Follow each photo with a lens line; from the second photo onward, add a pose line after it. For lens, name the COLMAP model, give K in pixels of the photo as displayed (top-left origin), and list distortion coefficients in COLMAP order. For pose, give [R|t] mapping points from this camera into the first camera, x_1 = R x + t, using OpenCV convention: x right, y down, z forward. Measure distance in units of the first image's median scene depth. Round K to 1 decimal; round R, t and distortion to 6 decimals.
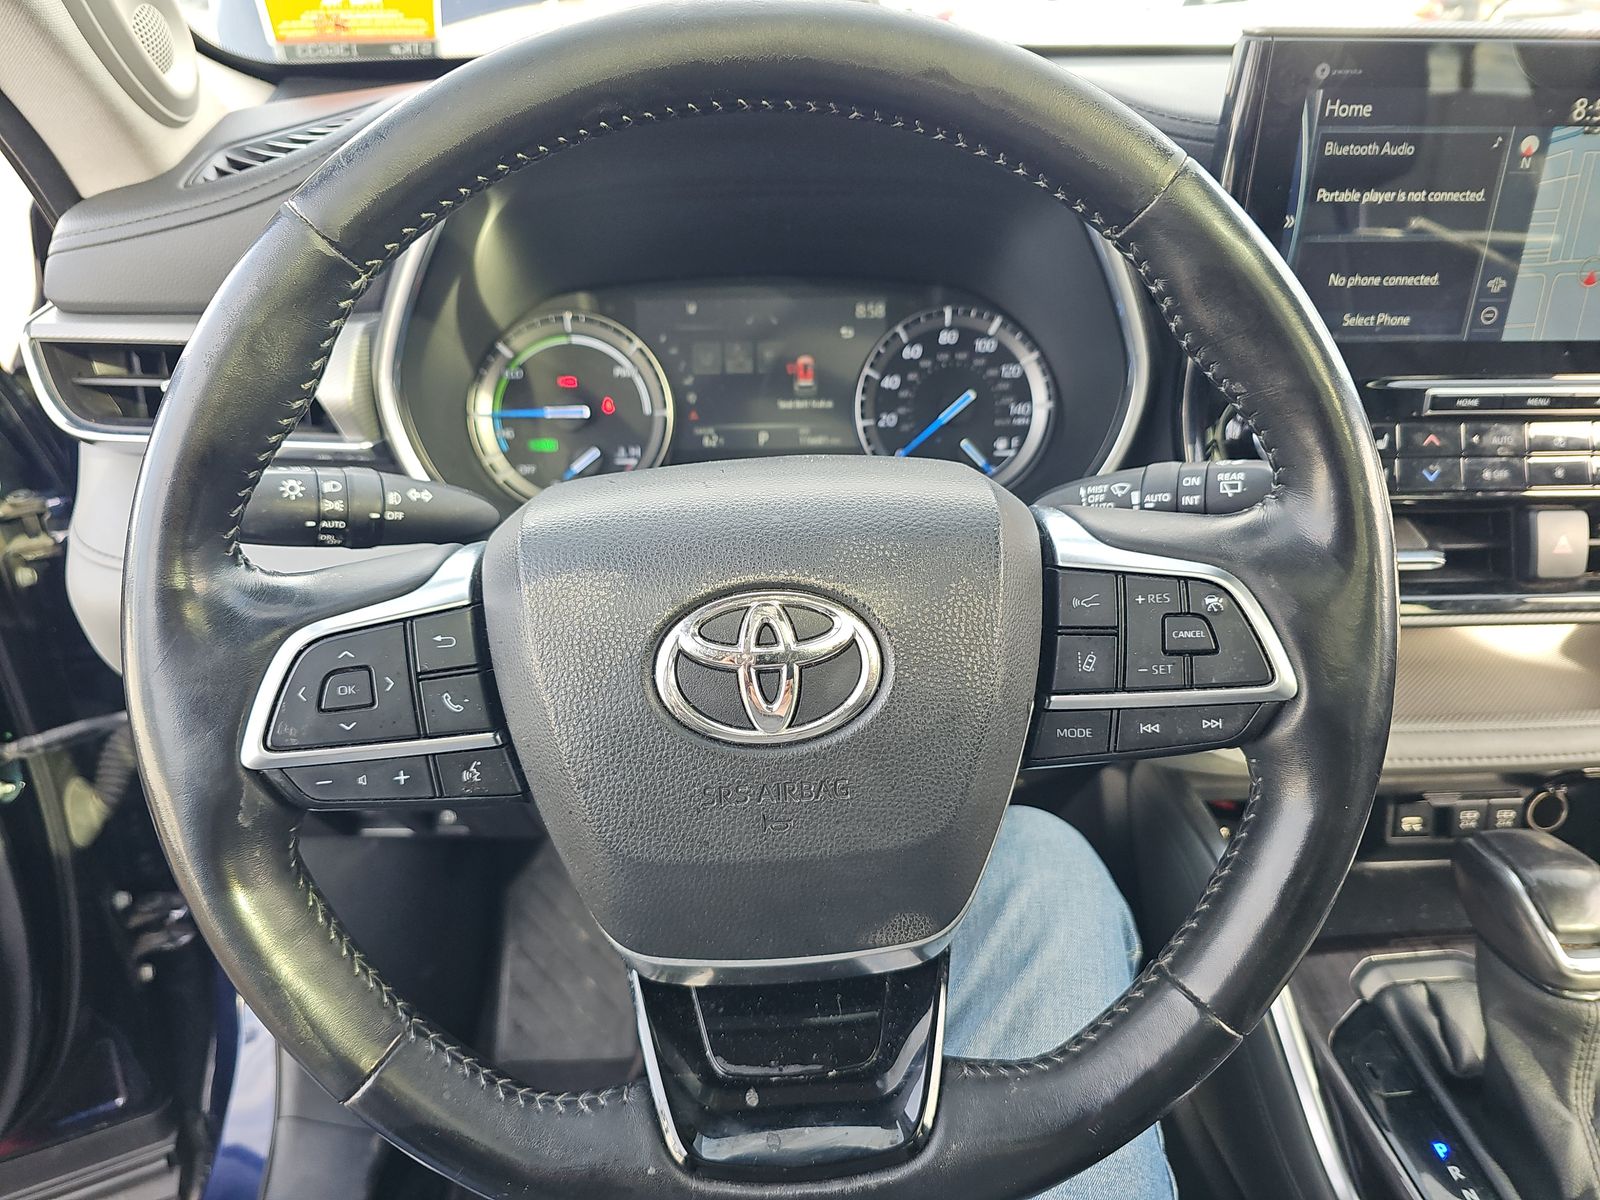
lens RADIAL K [[1059.3, 0, 800.0], [0, 1059.3, 600.0], [0, 0, 1]] dist [0.037408, -0.031274]
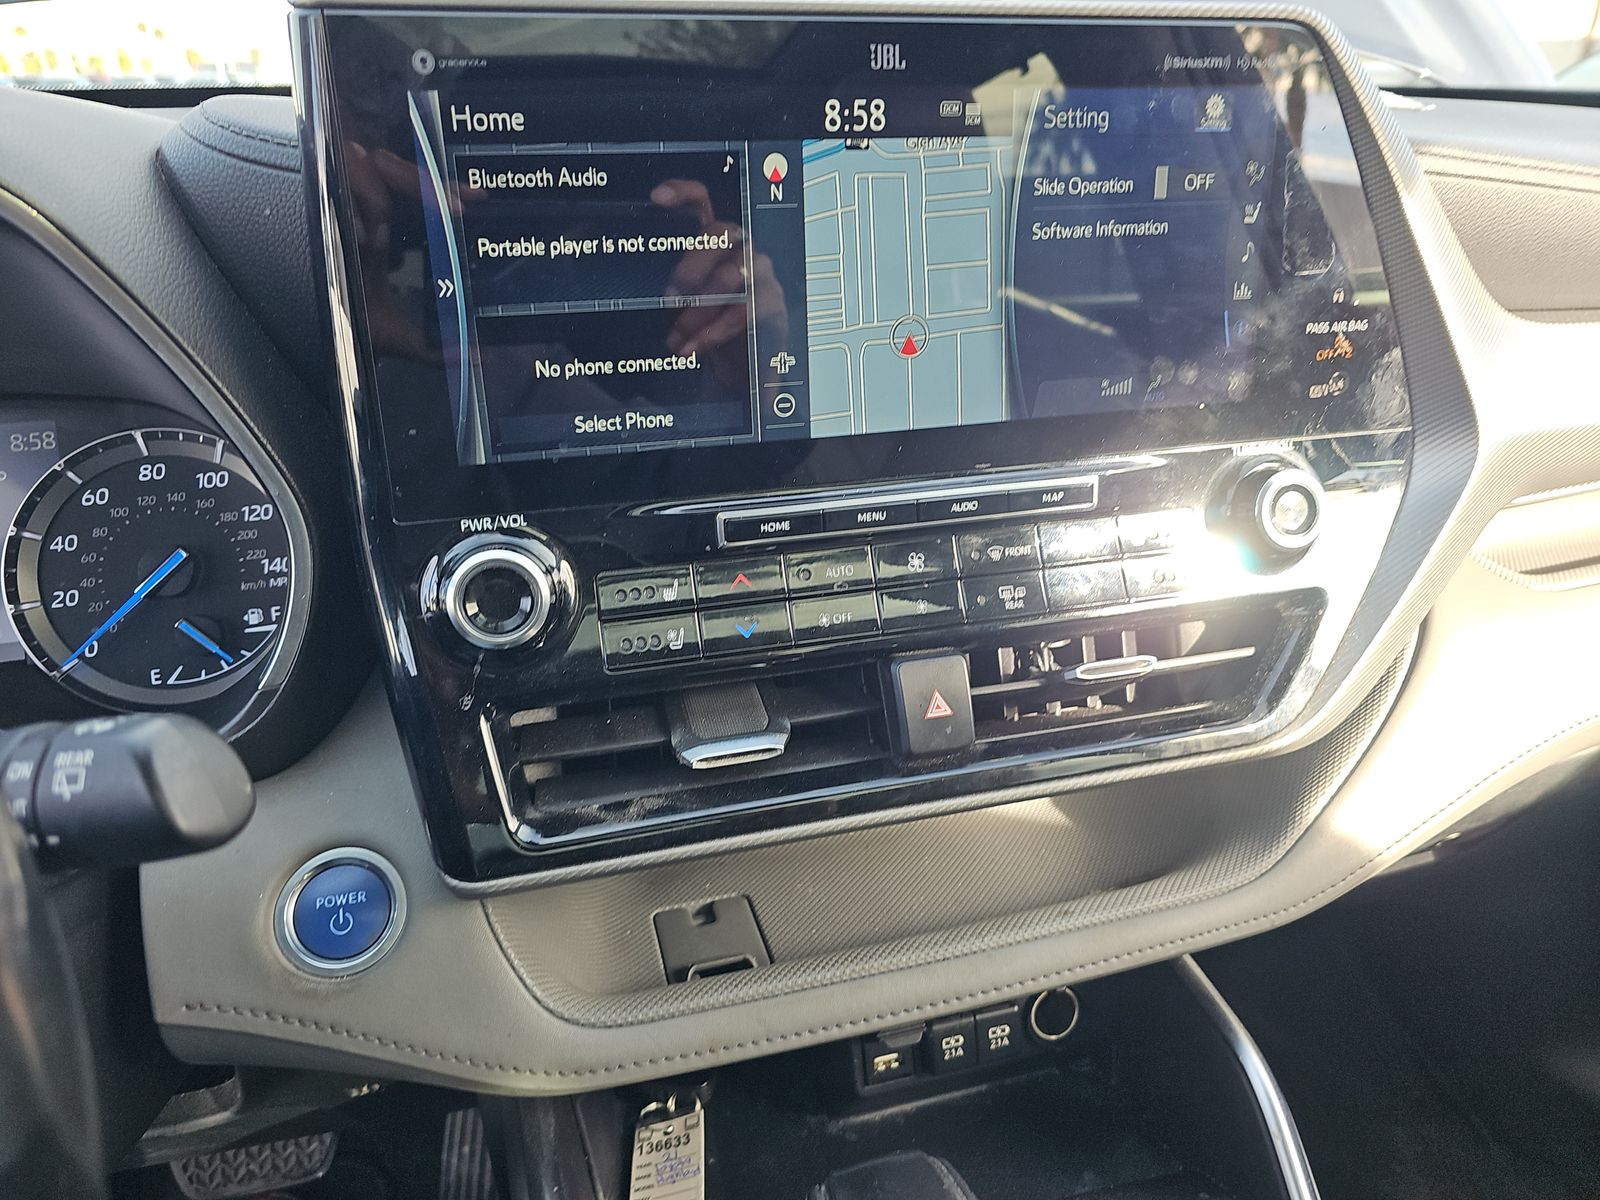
lens RADIAL K [[1059.3, 0, 800.0], [0, 1059.3, 600.0], [0, 0, 1]] dist [0.037408, -0.031274]
pose [[0.977986, -0.102173, 0.181943, 0.420117], [0.115028, 0.991454, -0.061535, -0.075326], [-0.174101, 0.081109, 0.981382, 0.257787]]
